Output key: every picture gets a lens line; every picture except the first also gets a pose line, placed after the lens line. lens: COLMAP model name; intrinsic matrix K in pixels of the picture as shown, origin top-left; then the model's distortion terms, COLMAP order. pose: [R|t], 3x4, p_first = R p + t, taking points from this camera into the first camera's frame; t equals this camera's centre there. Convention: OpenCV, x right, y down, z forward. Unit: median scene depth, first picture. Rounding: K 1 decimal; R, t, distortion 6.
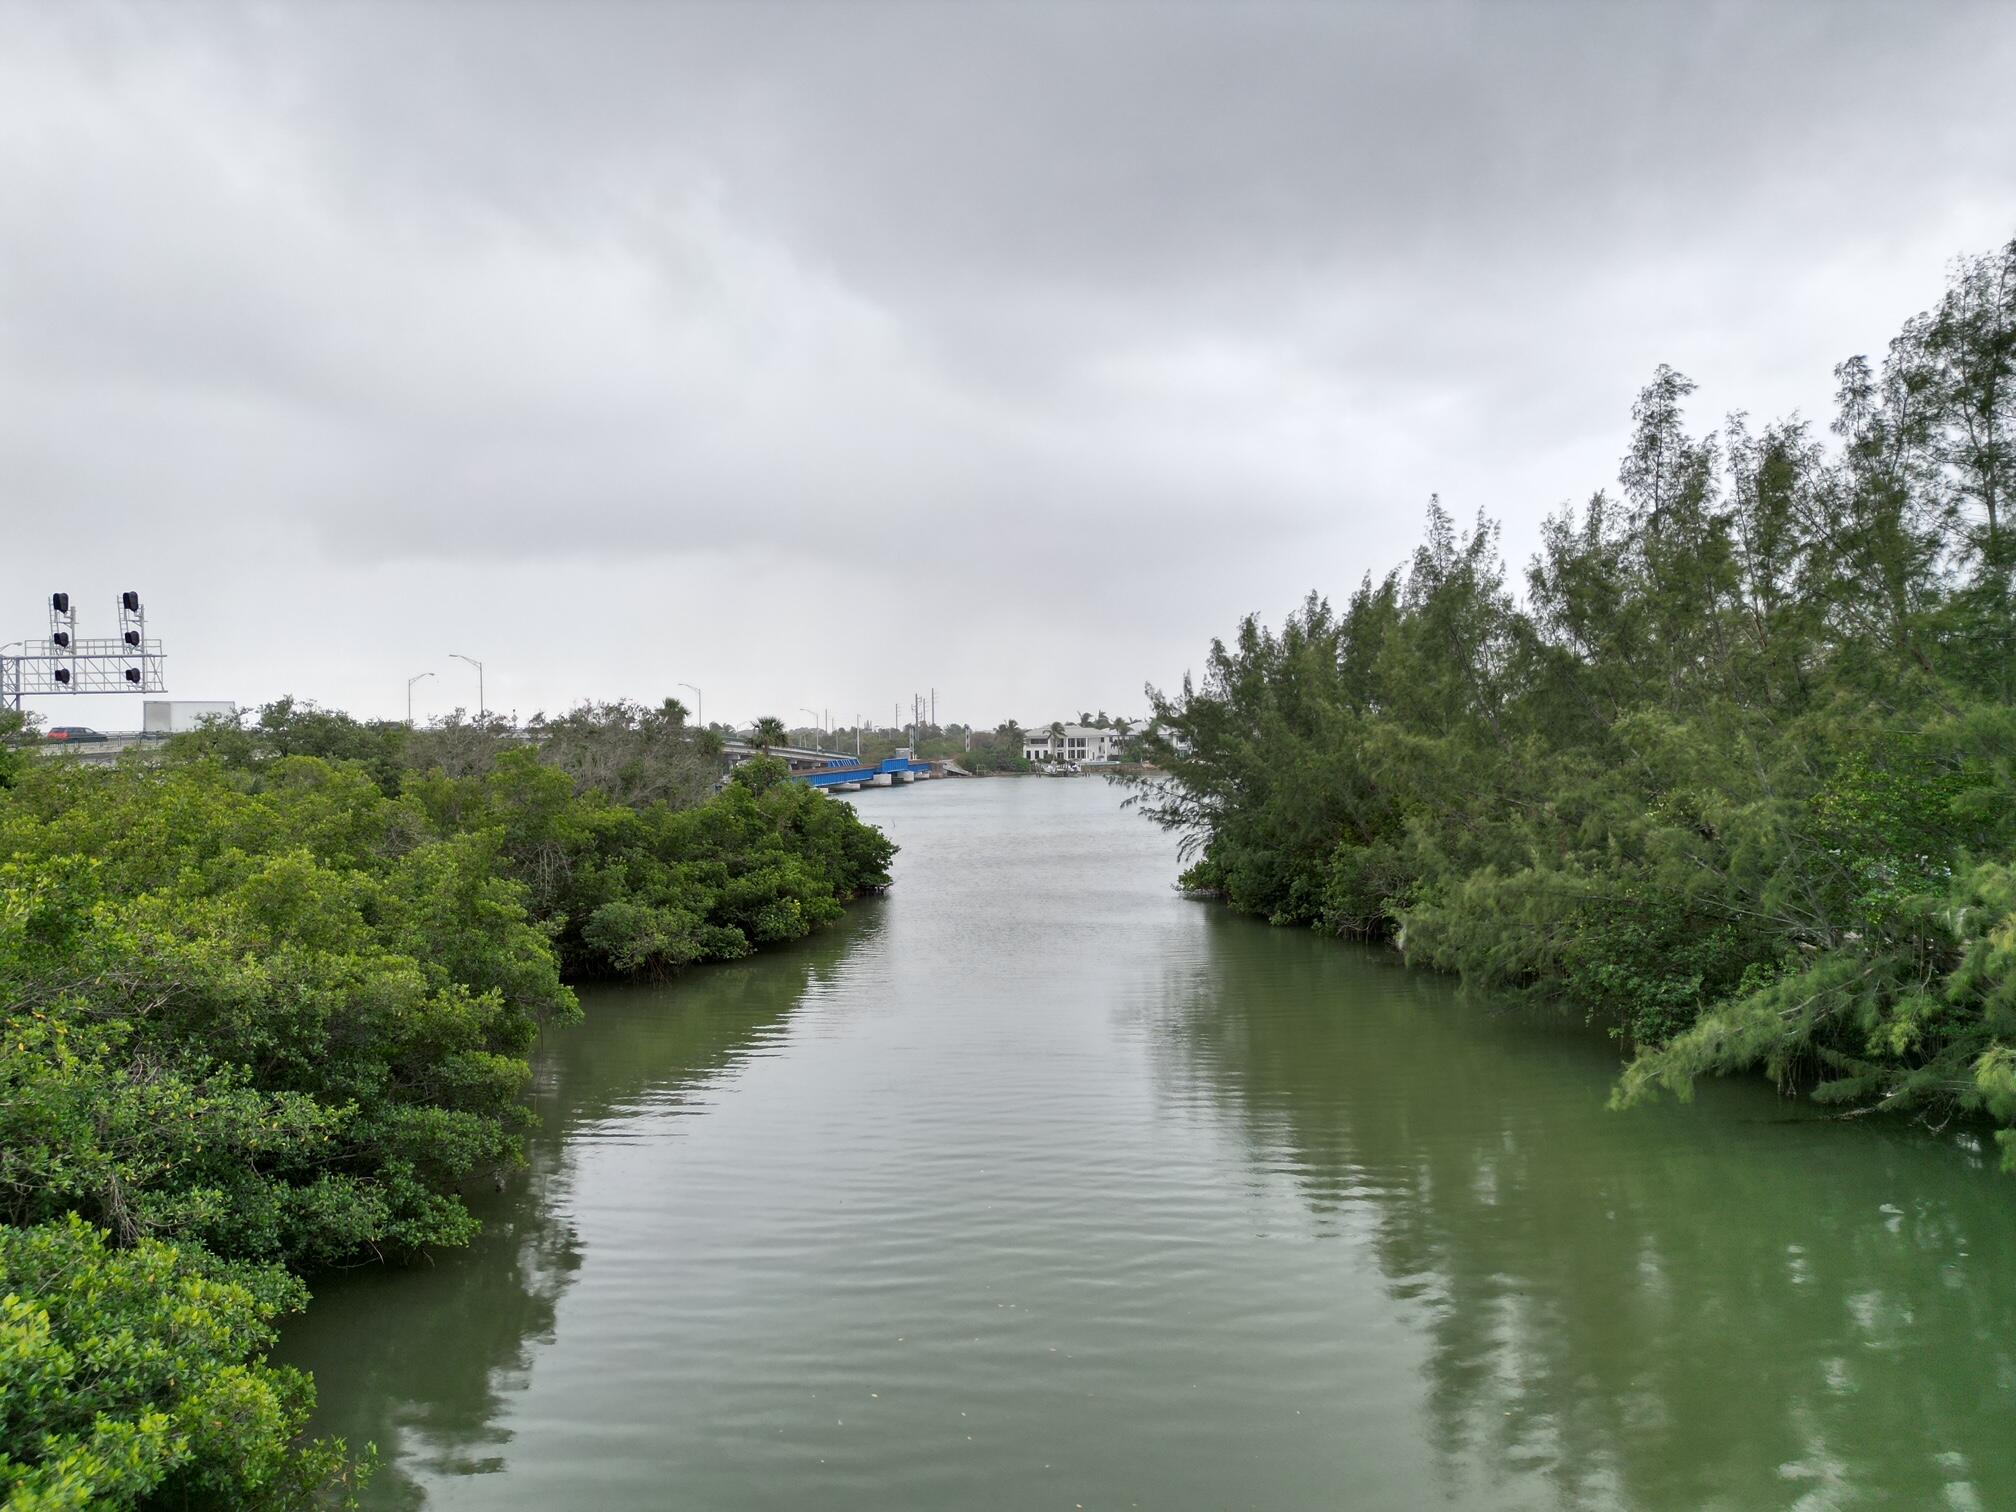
lens RADIAL K [[1357.7, 0, 999.4], [0, 1357.7, 743.1], [0, 0, 1]] dist [0.000896, -0.000063]
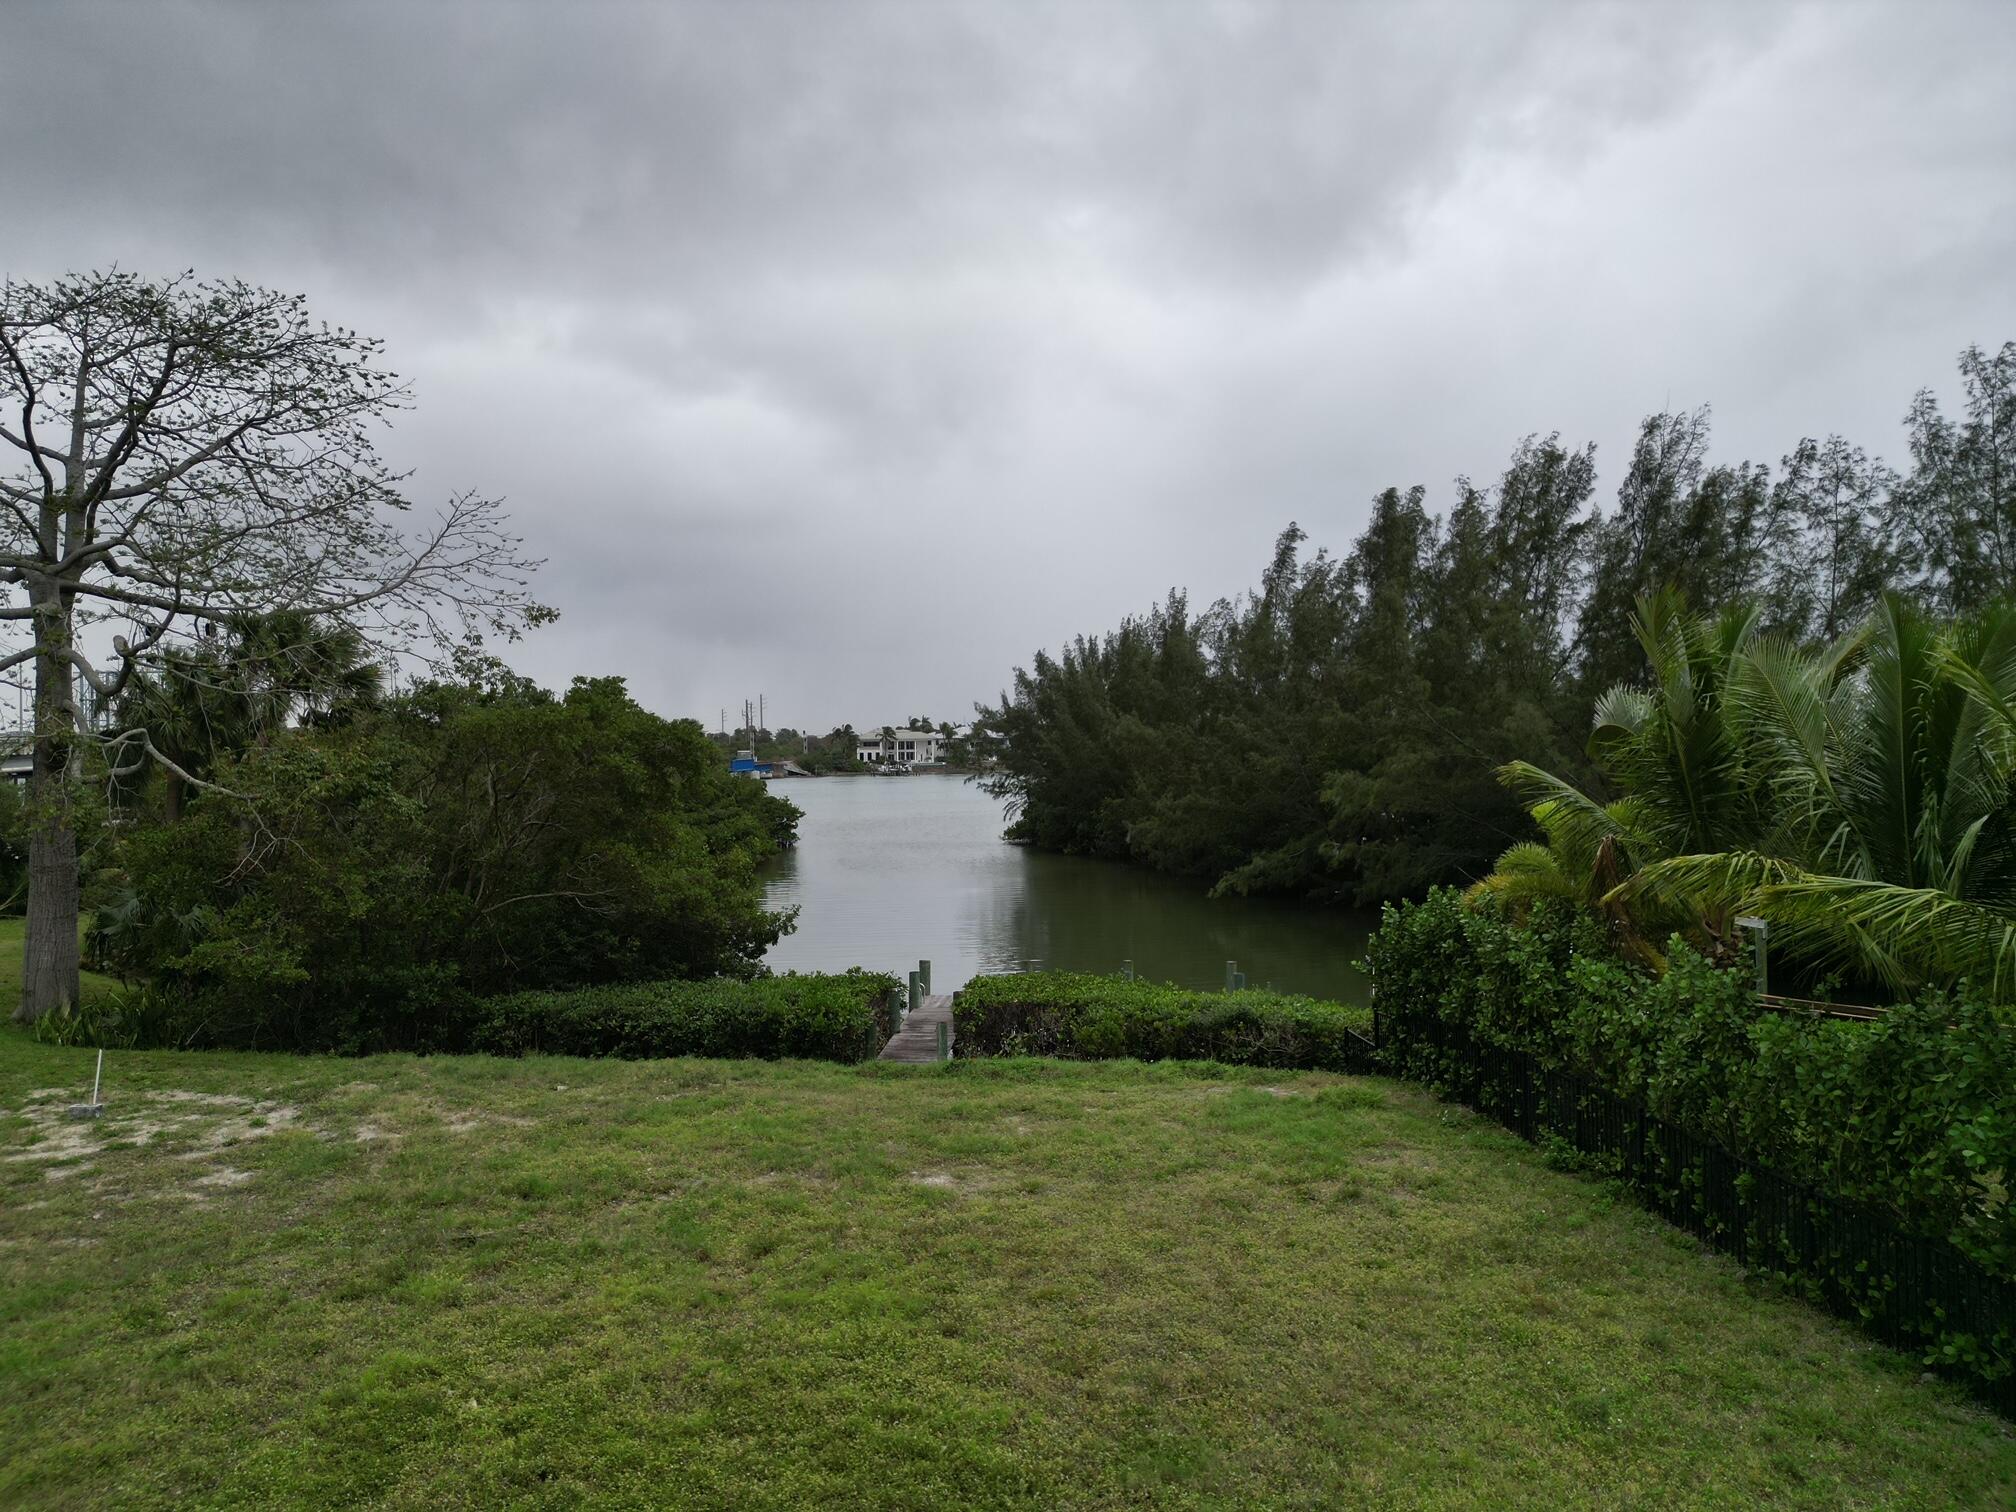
lens RADIAL K [[1357.7, 0, 999.6], [0, 1357.7, 756.8], [0, 0, 1]] dist [0.000896, -0.000063]
pose [[0.991074, -0.001464, 0.133307, -0.052189], [0.000707, 0.999983, 0.005727, 0.010381], [-0.133314, -0.005581, 0.991058, -0.342625]]
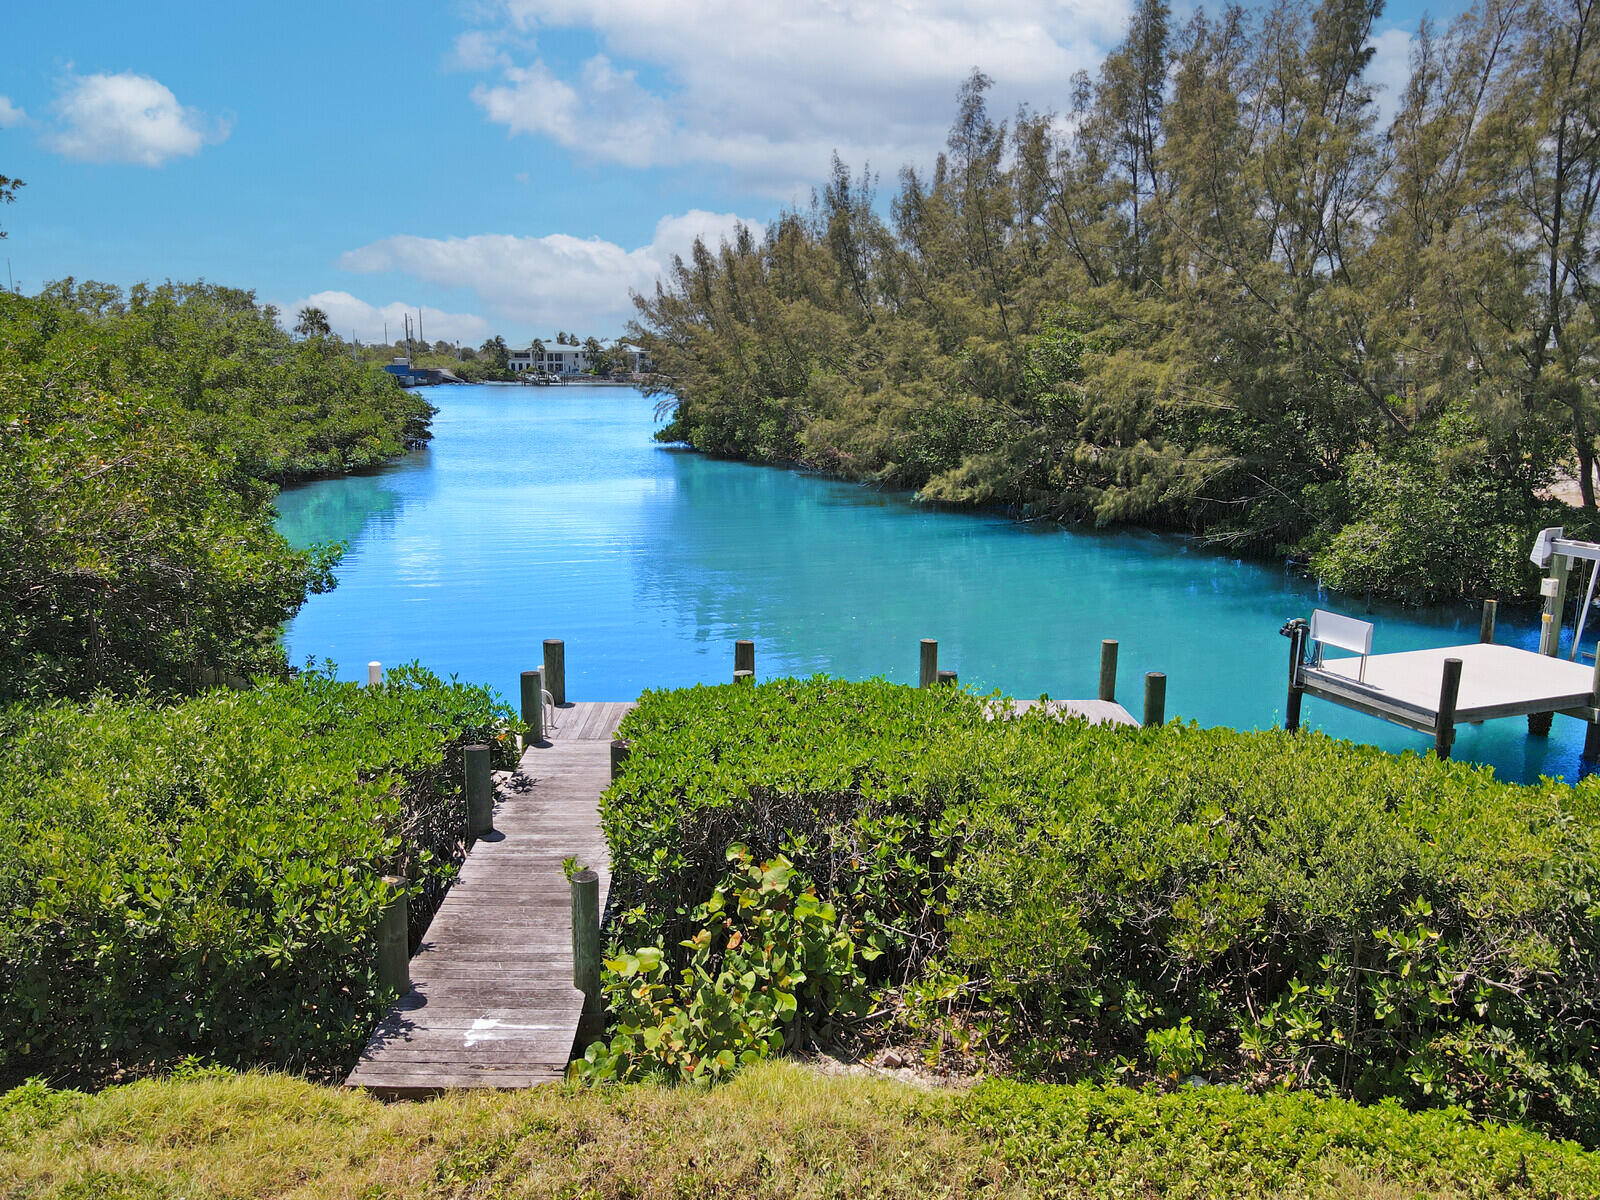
lens RADIAL K [[1121.0, 0, 799.0], [0, 1121.0, 602.5], [0, 0, 1]] dist [0.005439, 0.000918]
pose [[0.962800, -0.041229, 0.267051, -0.032231], [-0.014420, 0.979044, 0.203139, 0.028063], [-0.269830, -0.199433, 0.942029, -0.122505]]
